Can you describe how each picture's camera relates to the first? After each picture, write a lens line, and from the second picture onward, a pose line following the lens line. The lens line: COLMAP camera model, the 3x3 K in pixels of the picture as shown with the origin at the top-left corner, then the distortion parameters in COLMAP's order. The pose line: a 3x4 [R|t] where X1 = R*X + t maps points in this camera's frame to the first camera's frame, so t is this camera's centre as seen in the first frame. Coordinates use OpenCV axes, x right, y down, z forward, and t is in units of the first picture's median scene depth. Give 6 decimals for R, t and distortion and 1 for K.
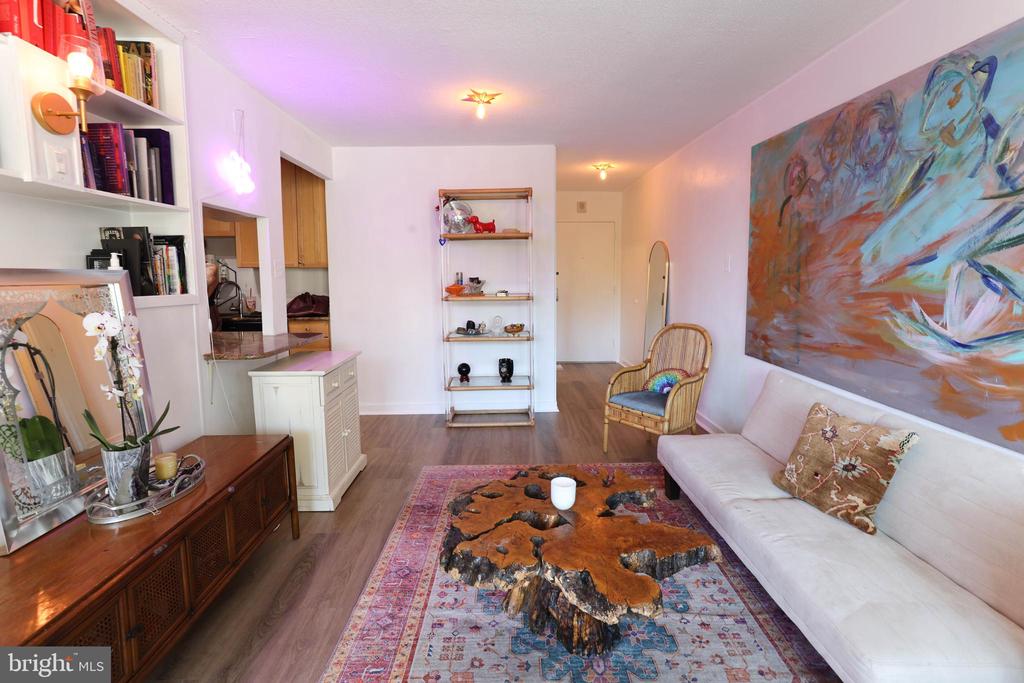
lens RADIAL K [[491.7, 0, 515.7], [0, 491.7, 322.6], [0, 0, 1]] dist [-0.047666, 0.030000]
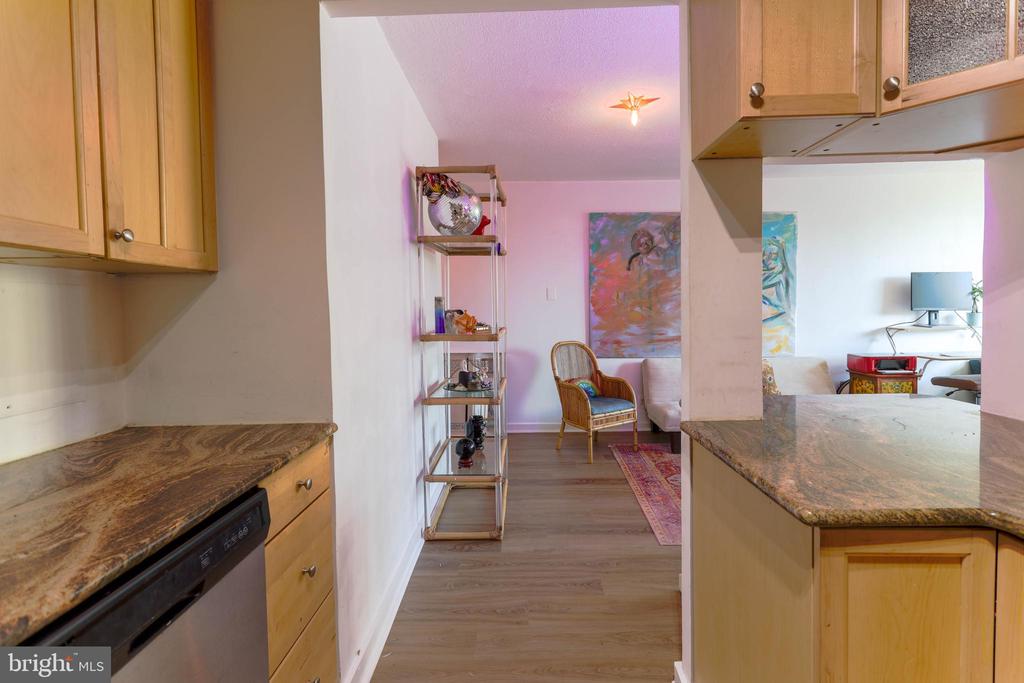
lens RADIAL K [[482.3, 0, 515.6], [0, 482.3, 326.4], [0, 0, 1]] dist [-0.001518, 0.000769]
pose [[0.043638, -0.038167, 0.998318, -1.598932], [0.117411, 0.992541, 0.032814, -0.165190], [-0.992124, 0.115781, 0.047794, 1.962625]]
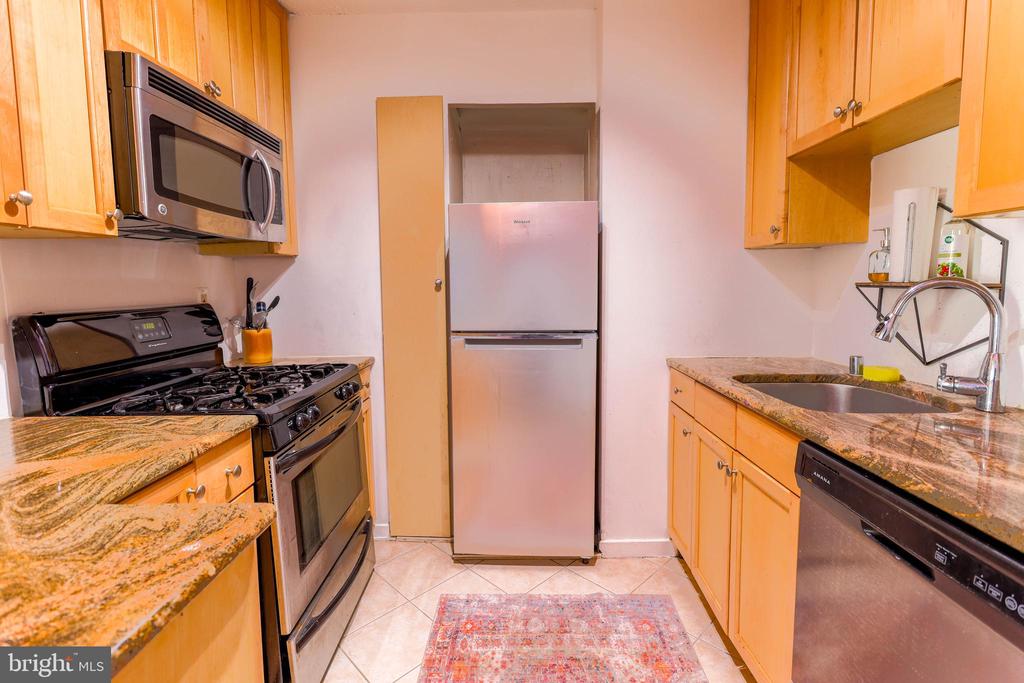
lens RADIAL K [[480.8, 0, 515.9], [0, 480.8, 326.0], [0, 0, 1]] dist [0.000042, 0.001741]
pose [[-0.030133, 0.088793, -0.995594, -0.817999], [-0.088930, 0.991858, 0.091151, -0.159285], [0.995582, 0.091285, -0.021991, 1.942813]]
